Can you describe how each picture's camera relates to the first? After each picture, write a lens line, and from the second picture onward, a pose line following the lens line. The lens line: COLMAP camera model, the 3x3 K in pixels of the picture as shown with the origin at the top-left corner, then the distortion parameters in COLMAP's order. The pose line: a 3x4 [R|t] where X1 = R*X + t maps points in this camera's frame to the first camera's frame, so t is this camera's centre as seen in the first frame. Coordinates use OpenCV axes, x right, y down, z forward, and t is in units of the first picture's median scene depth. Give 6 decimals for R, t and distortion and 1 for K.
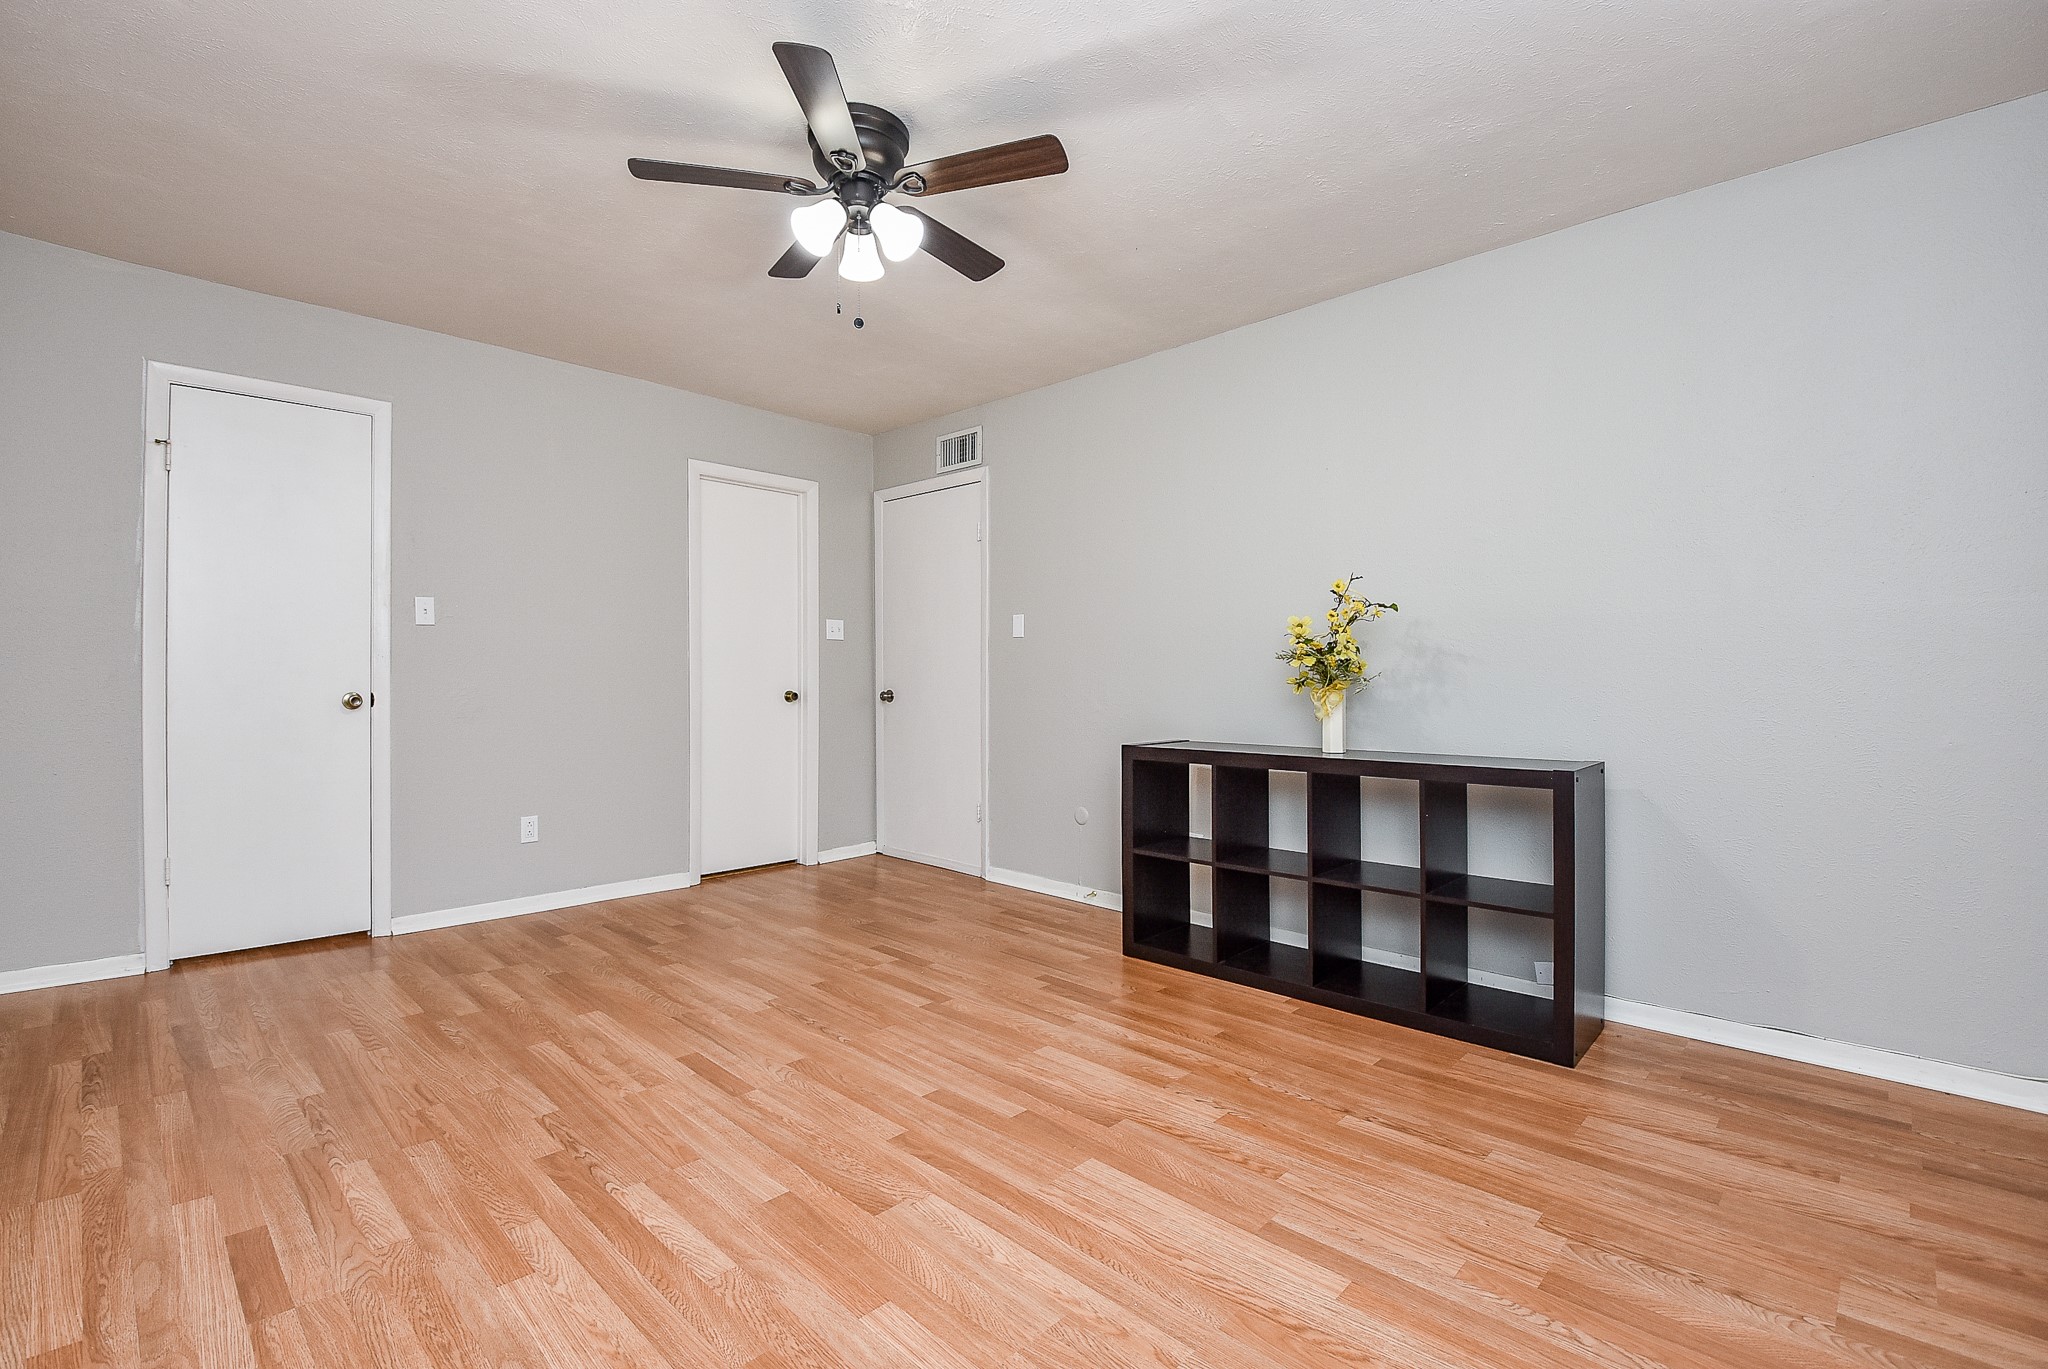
lens RADIAL K [[906.7, 0, 1010.2], [0, 906.7, 681.3], [0, 0, 1]] dist [0.018590, -0.025509]
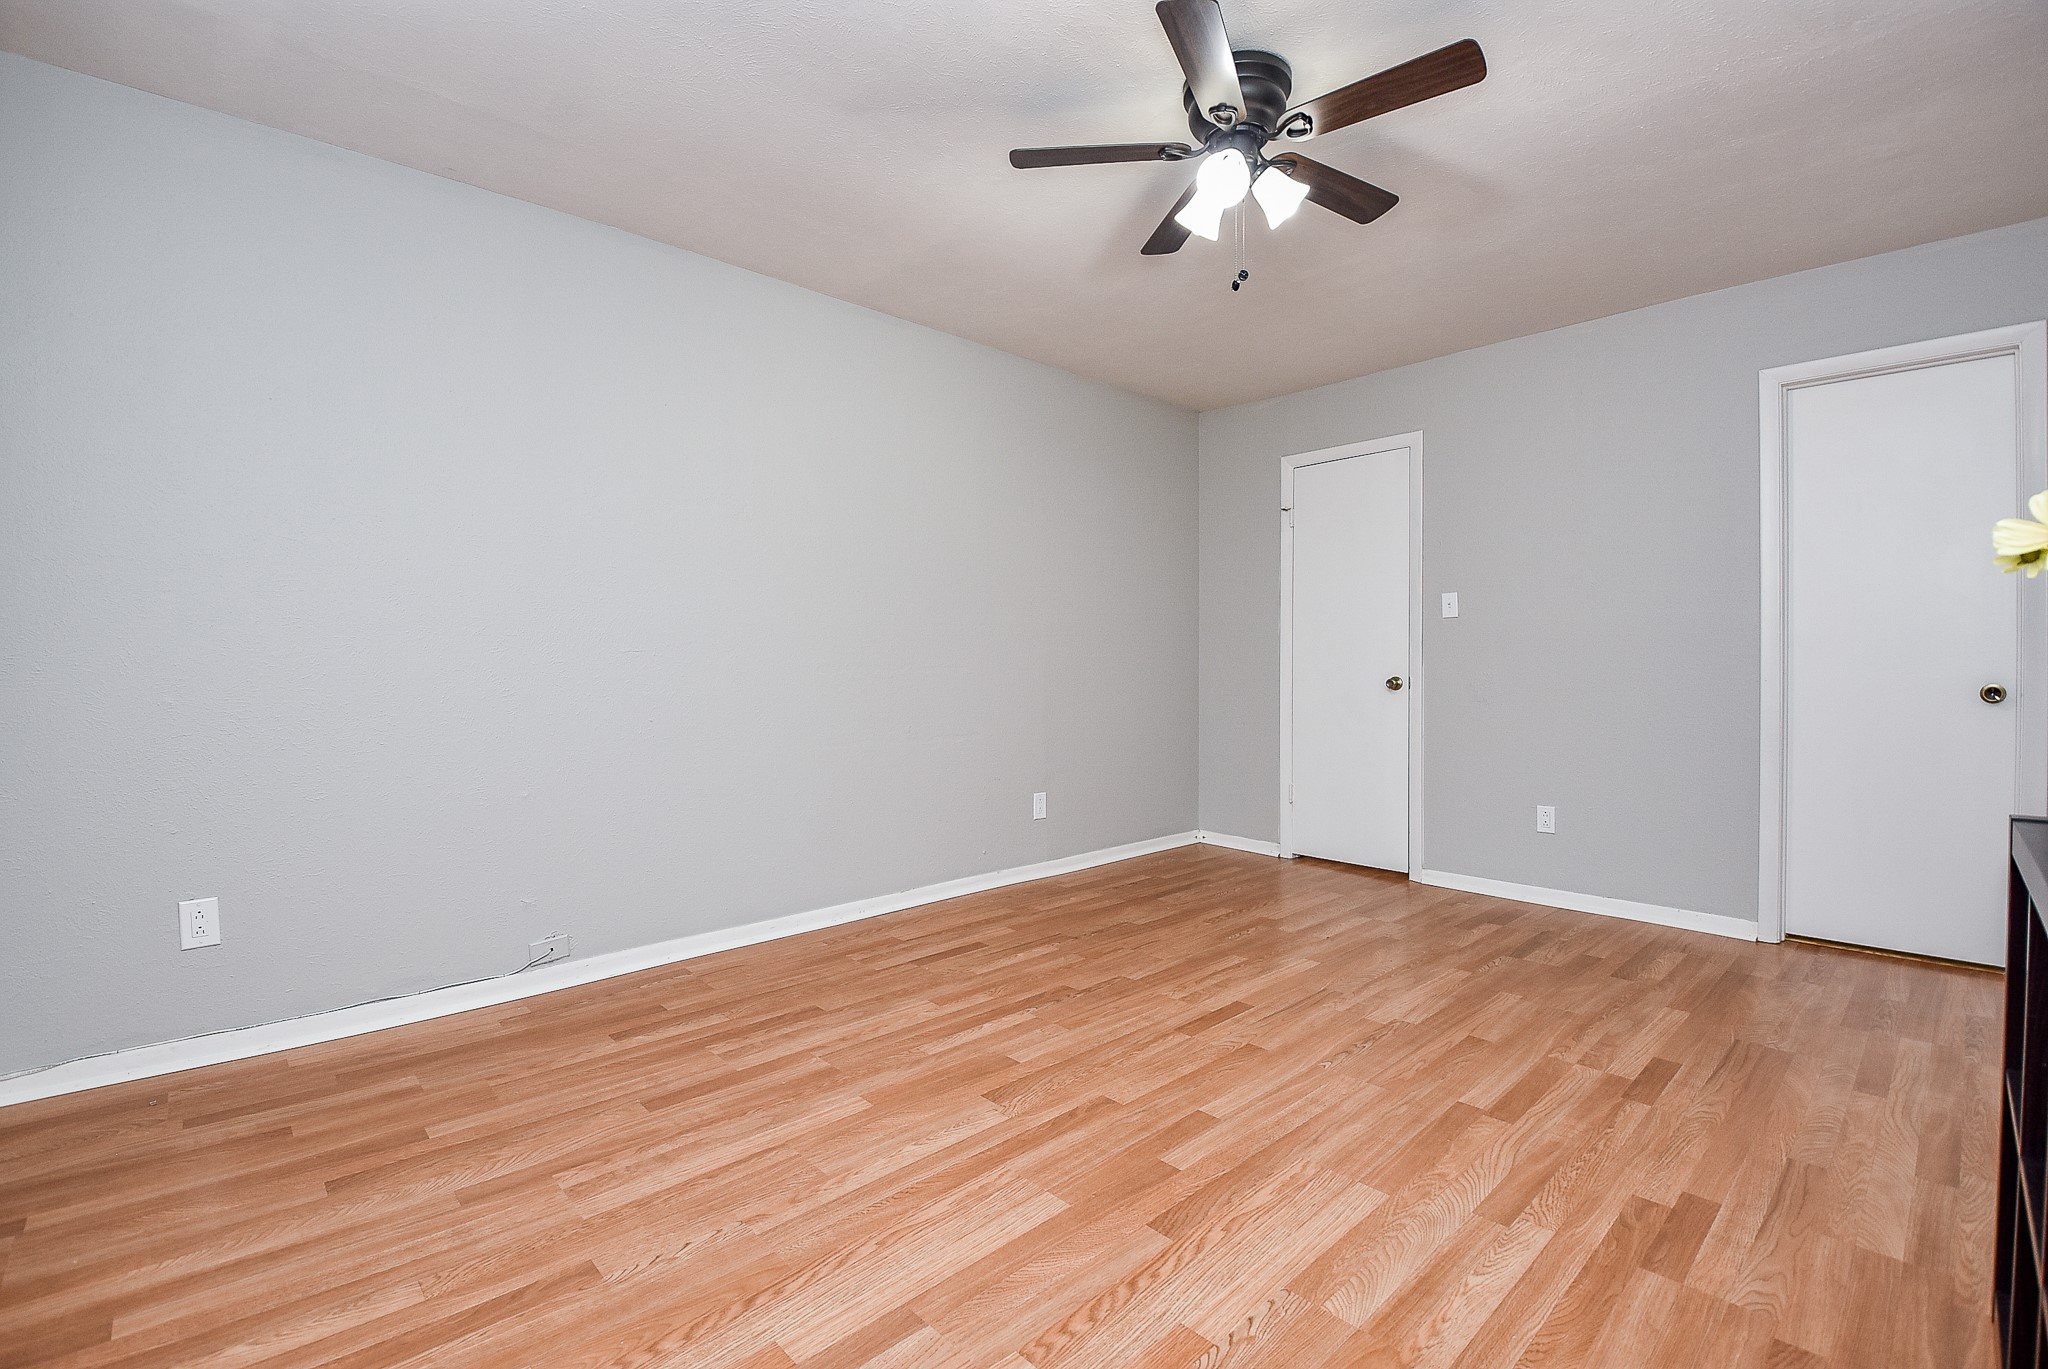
lens RADIAL K [[910.6, 0, 1021.9], [0, 910.6, 652.5], [0, 0, 1]] dist [0.022415, -0.024240]
pose [[-0.035215, -0.017833, -0.999221, 0.771434], [-0.005723, 0.999828, -0.017642, 0.008702], [0.999363, 0.005098, -0.035311, 0.775711]]
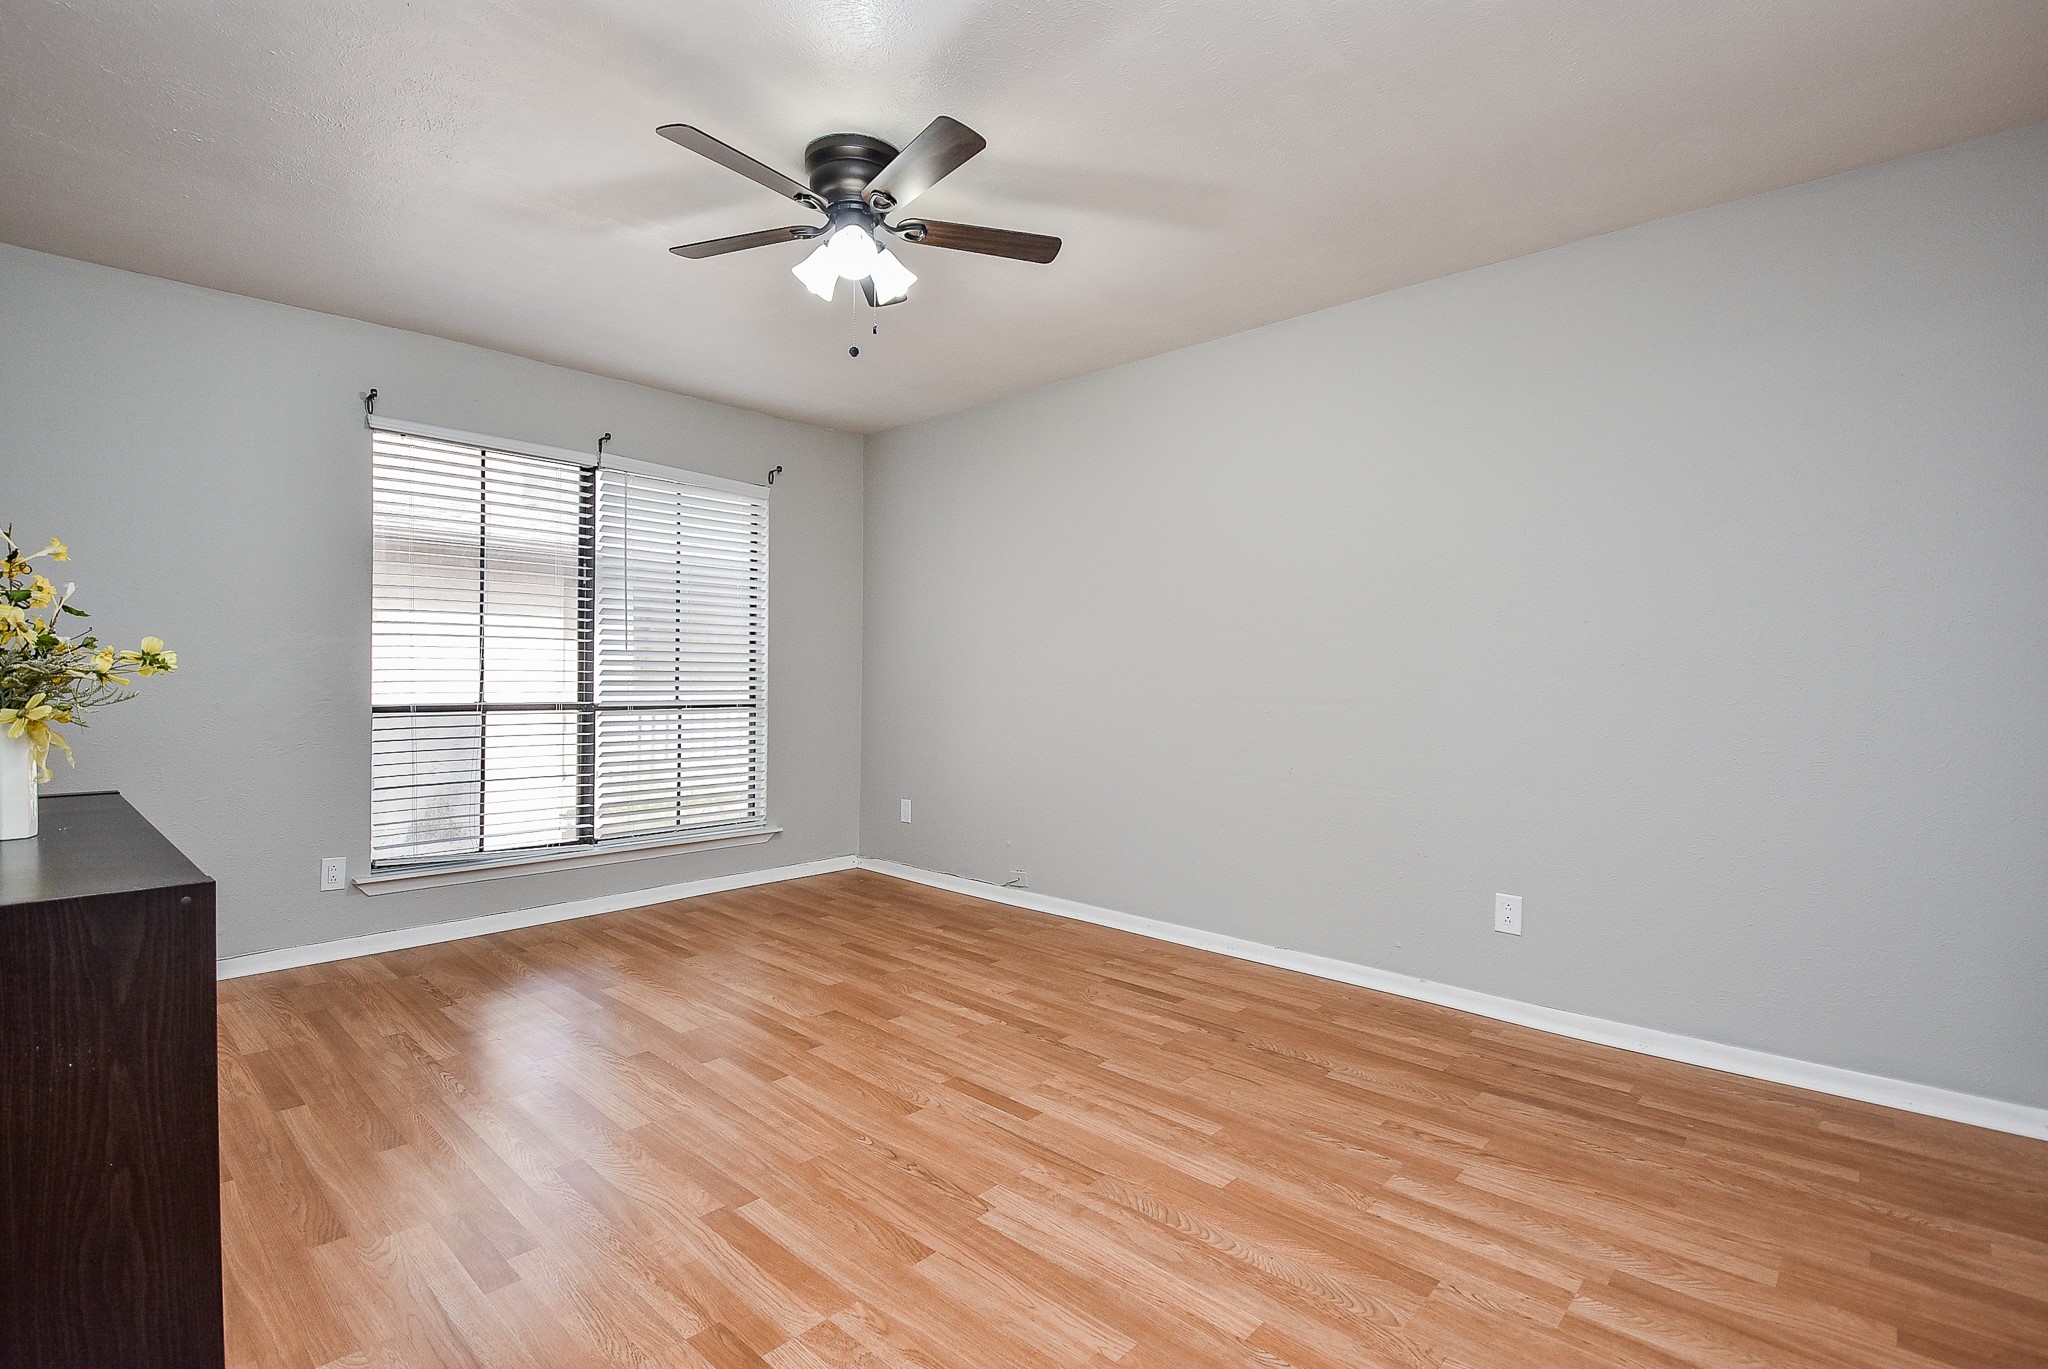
lens RADIAL K [[952.4, 0, 1016.8], [0, 952.4, 680.2], [0, 0, 1]] dist [0.038826, -0.044789]
pose [[-0.999685, -0.009728, -0.023133, -0.314665], [-0.009993, 0.999886, 0.011348, -0.041792], [0.023020, 0.011575, -0.999668, 1.986583]]
